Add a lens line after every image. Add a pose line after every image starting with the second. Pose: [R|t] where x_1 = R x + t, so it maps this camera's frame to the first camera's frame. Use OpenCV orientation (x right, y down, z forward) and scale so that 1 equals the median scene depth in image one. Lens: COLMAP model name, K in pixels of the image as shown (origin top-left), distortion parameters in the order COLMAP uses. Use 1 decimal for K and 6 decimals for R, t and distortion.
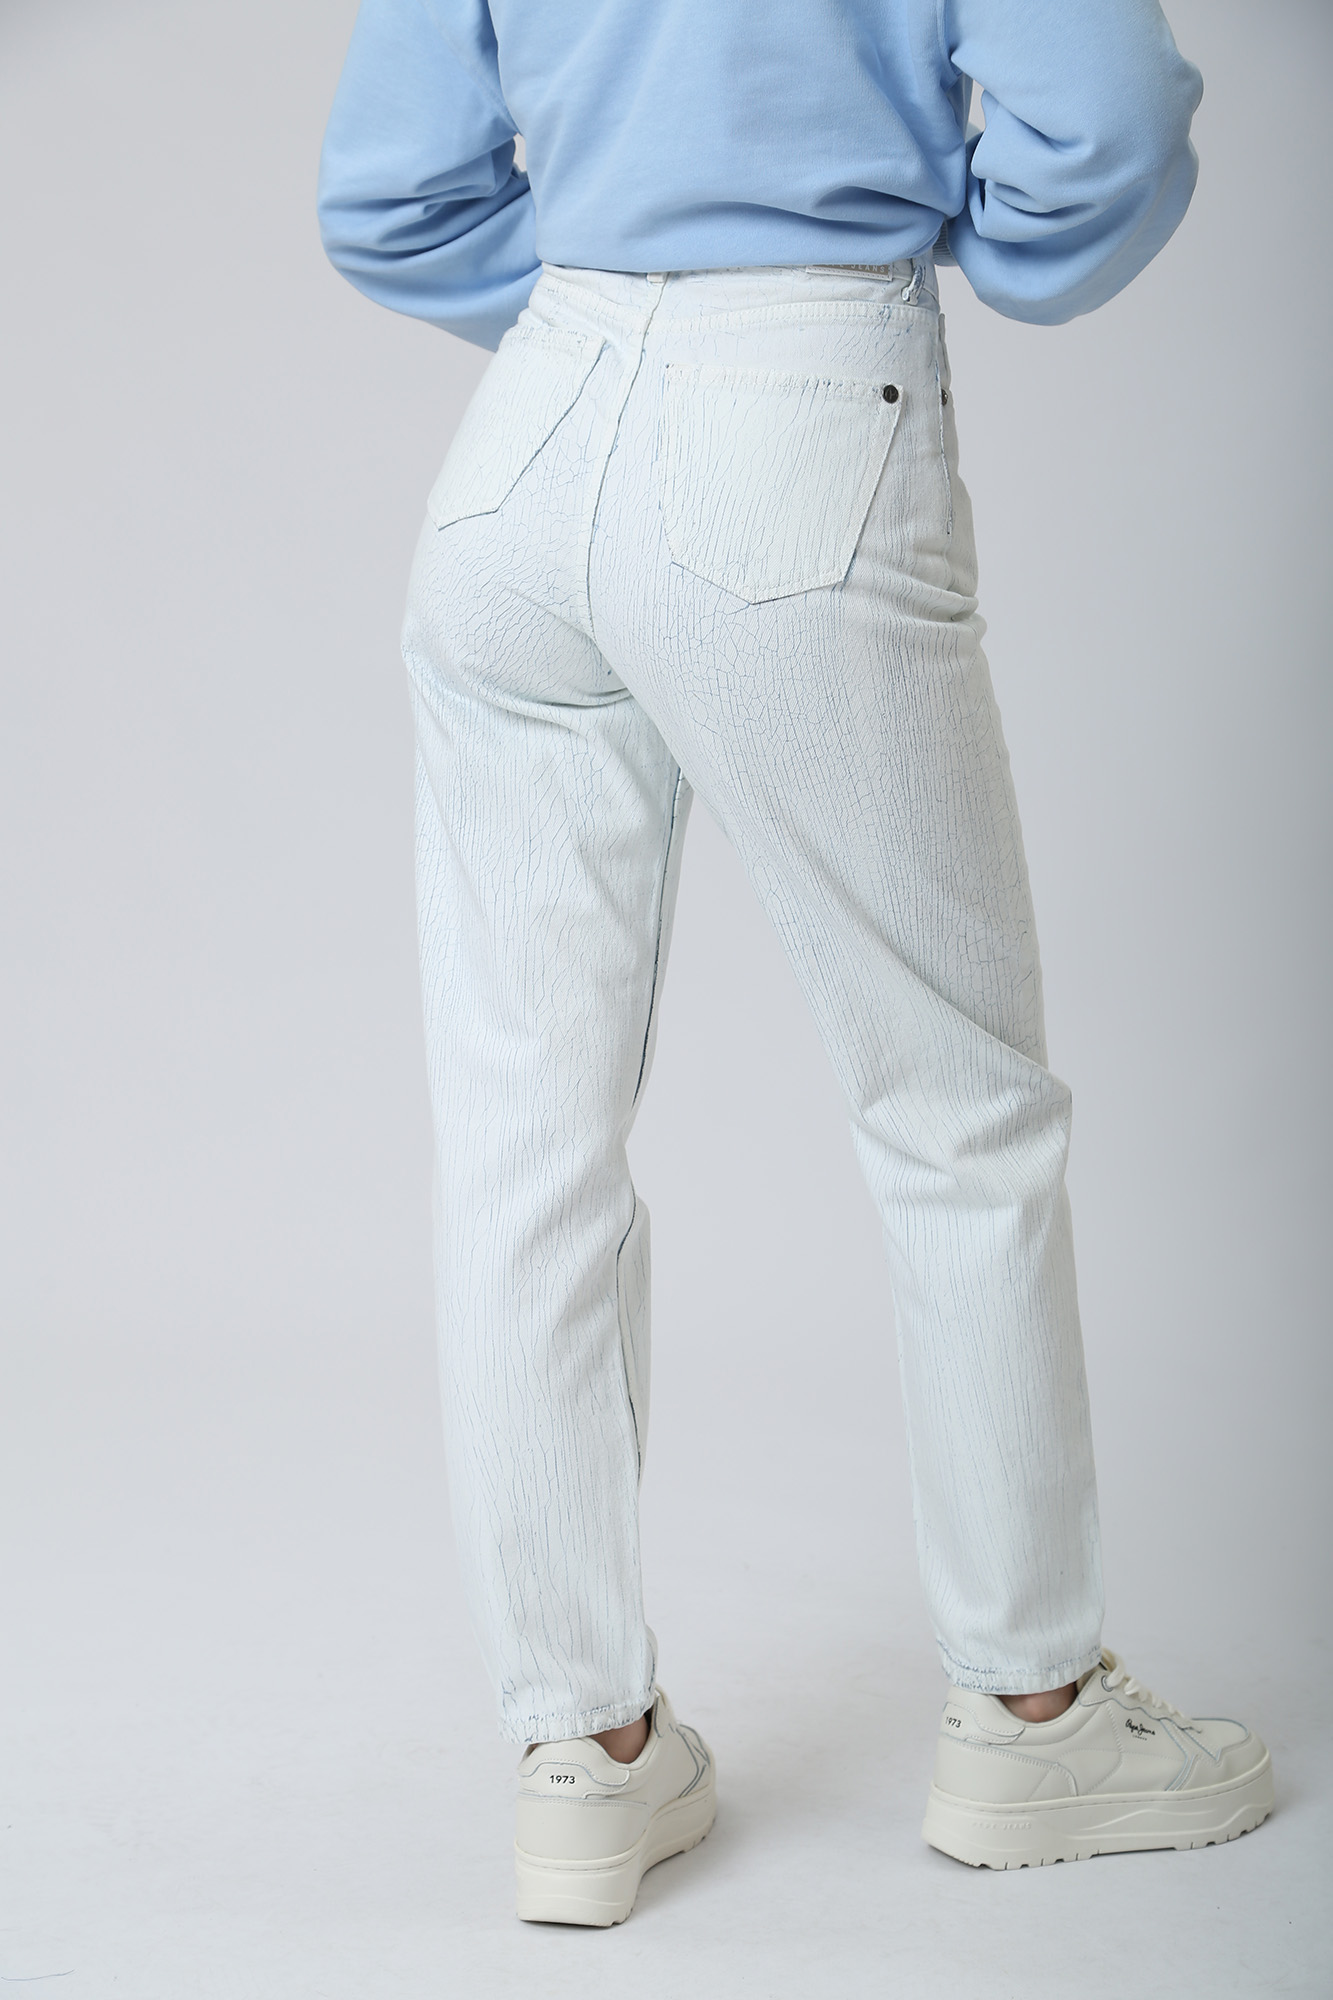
lens RADIAL K [[3778.9, 0, 666.5], [0, 3778.9, 1000.0], [0, 0, 1]] dist [0.347178, -0.038723]
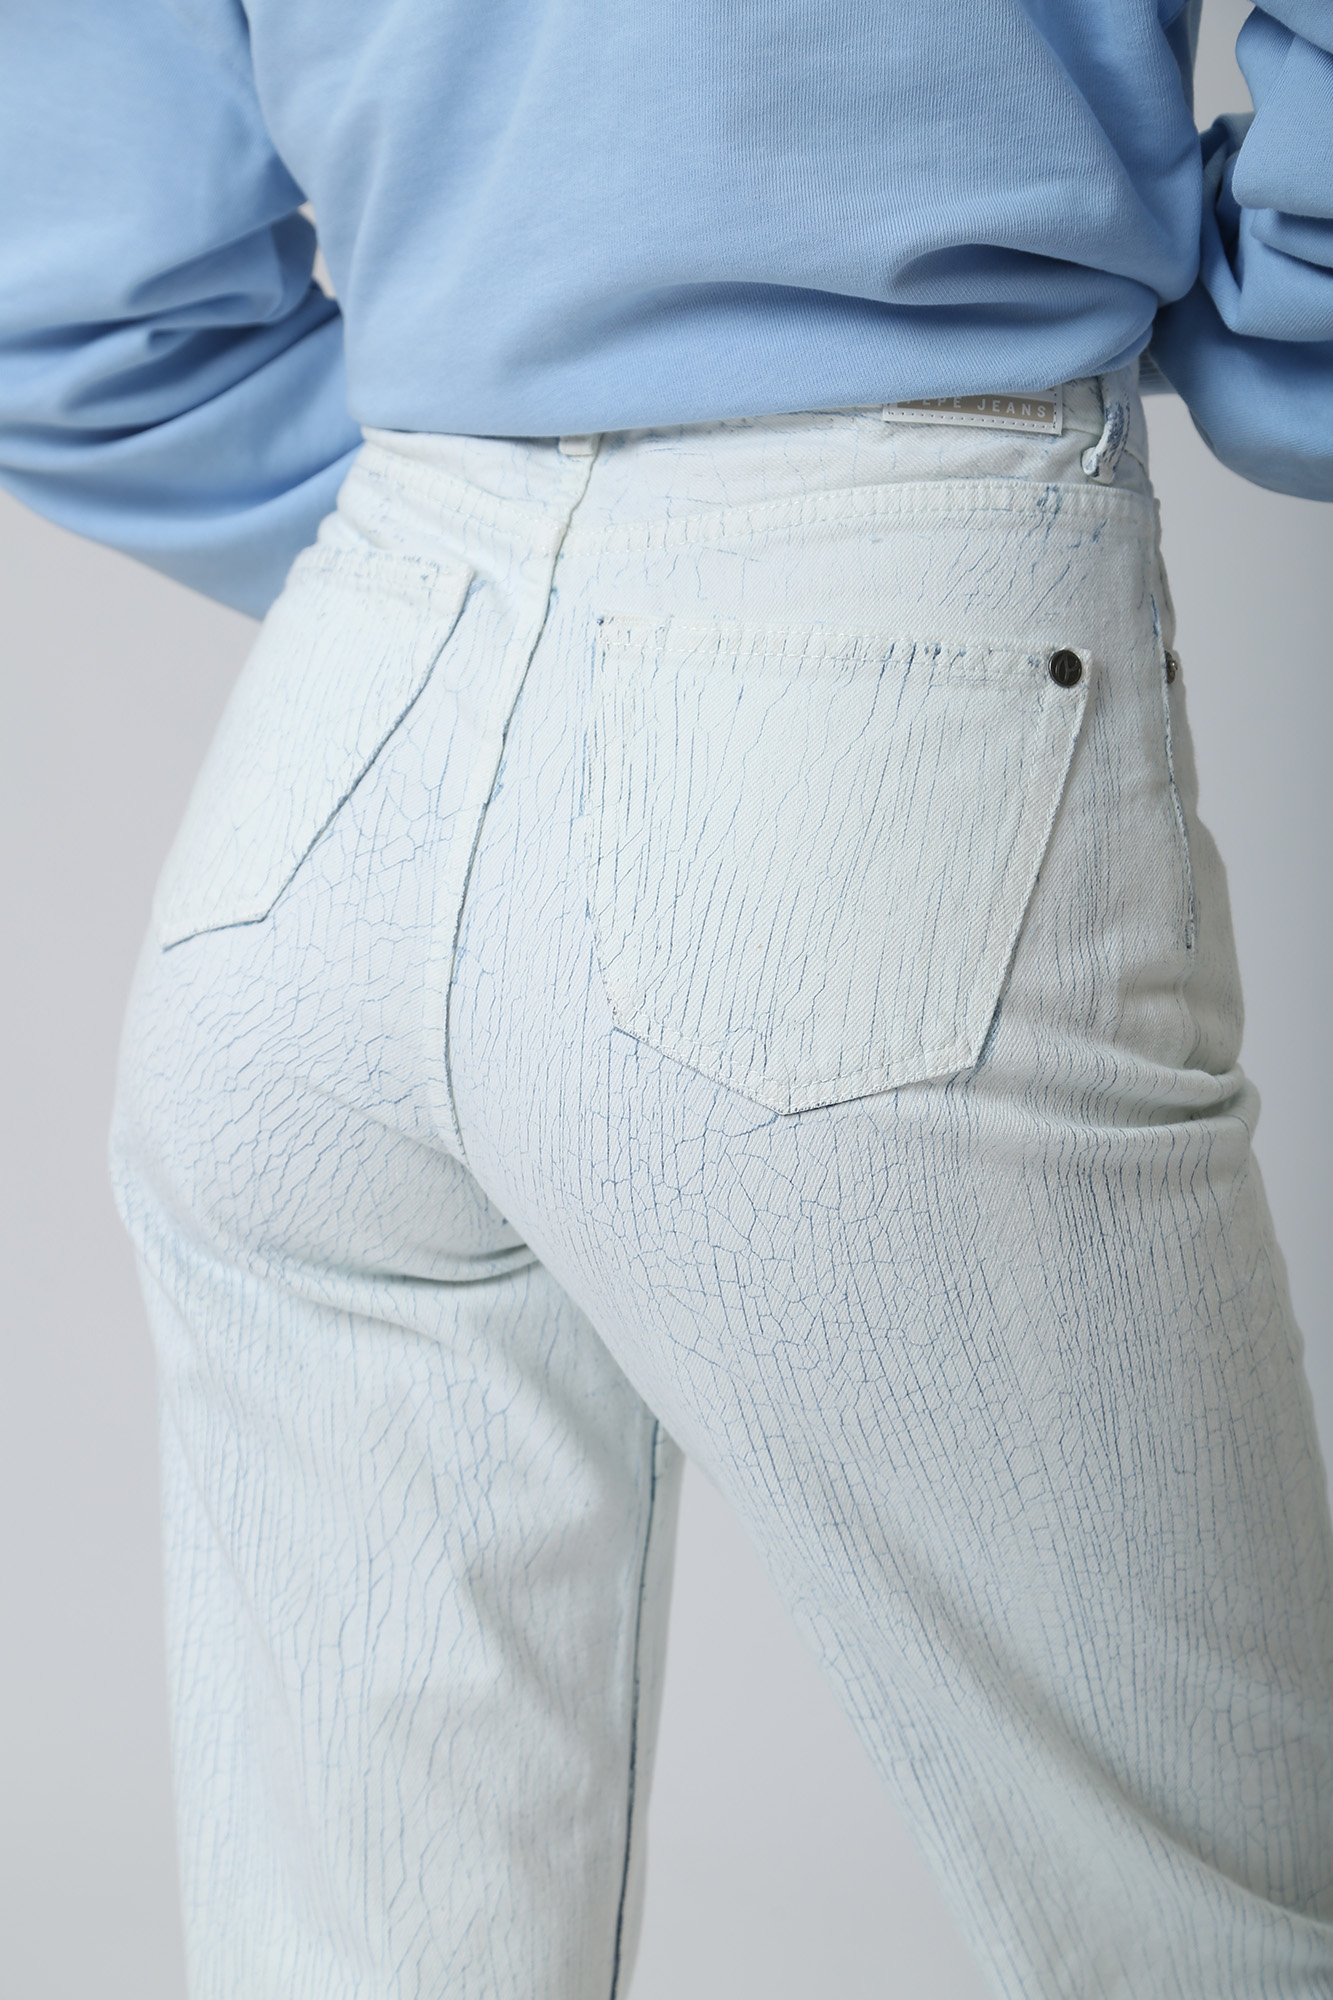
lens RADIAL K [[3232.8, 0, 665.3], [0, 3232.8, 1060.0], [0, 0, 1]] dist [0.360609, -2.675895]
pose [[0.999089, -0.020180, -0.037606, 0.022773], [0.019688, 0.999716, -0.013408, -0.104147], [0.037866, 0.012656, 0.999203, 0.584553]]
